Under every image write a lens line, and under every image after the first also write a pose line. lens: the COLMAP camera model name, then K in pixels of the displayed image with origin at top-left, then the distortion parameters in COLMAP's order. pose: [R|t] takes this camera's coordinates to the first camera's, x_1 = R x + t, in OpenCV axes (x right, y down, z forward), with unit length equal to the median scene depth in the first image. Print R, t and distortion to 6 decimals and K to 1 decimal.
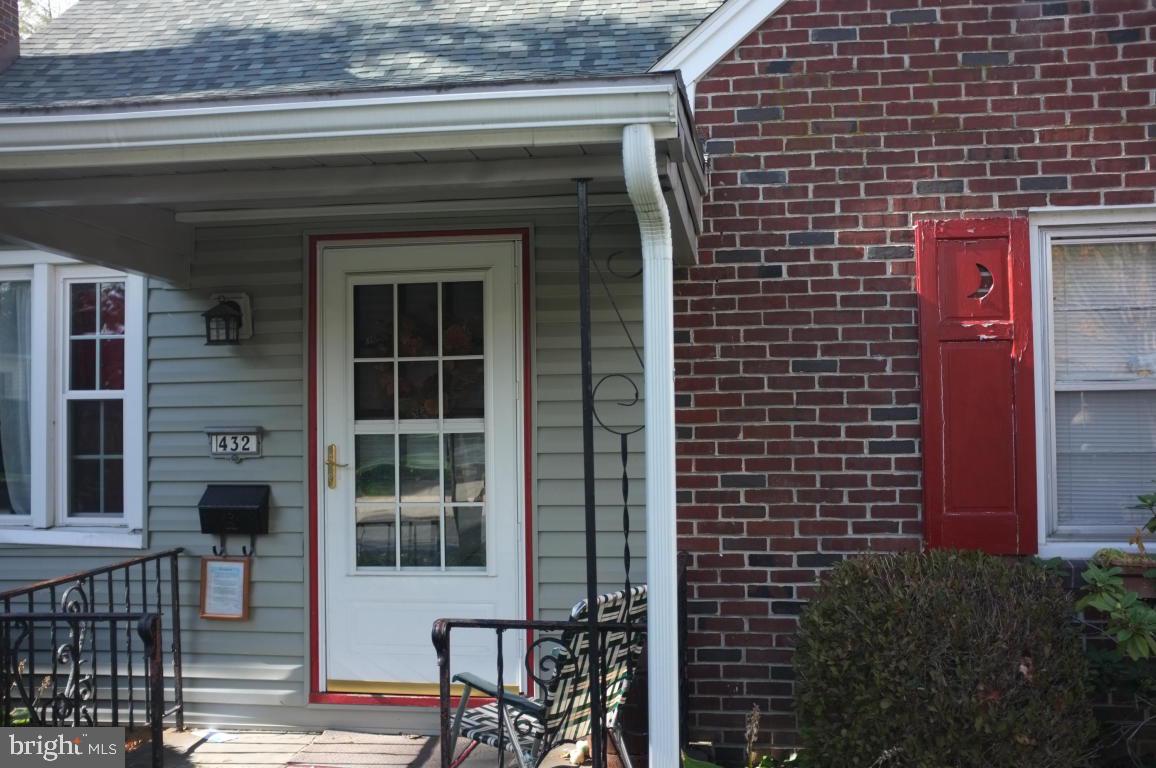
lens RADIAL K [[1184.7, 0, 577.8], [0, 1184.7, 385.7], [0, 0, 1]] dist [-0.045580, 0.000000]
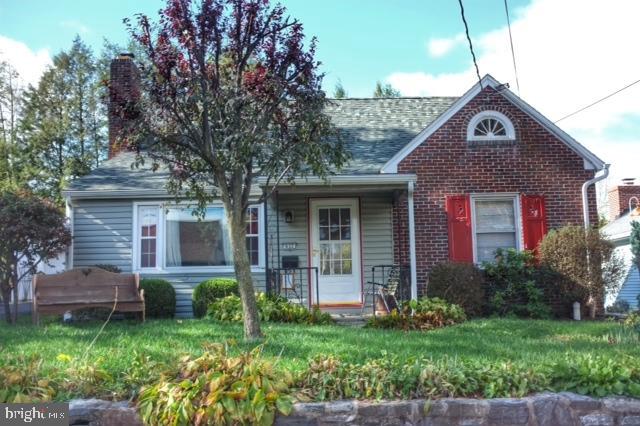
lens RADIAL K [[655.9, 0, 320.1], [0, 655.9, 213.1], [0, 0, 1]] dist [-0.045580, 0.000000]
pose [[0.988641, 0.008362, 0.150064, -0.561249], [0.007079, 0.994752, -0.102071, 0.178715], [-0.150130, 0.101973, 0.983393, -1.381502]]
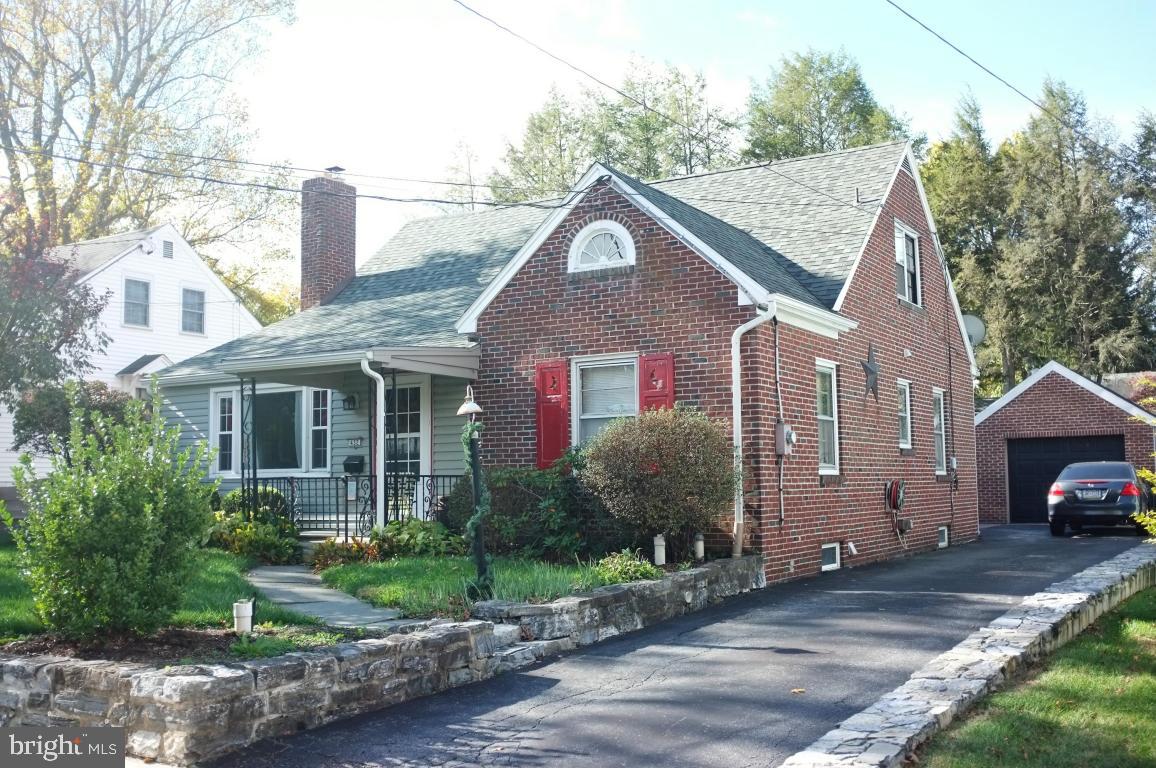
lens RADIAL K [[1184.7, 0, 578.0], [0, 1184.7, 384.3], [0, 0, 1]] dist [-0.045580, 0.000000]
pose [[0.915430, -0.036239, -0.400842, 1.537240], [0.017583, 0.998588, -0.050124, 0.064795], [0.402092, 0.038837, 0.914775, -1.641426]]
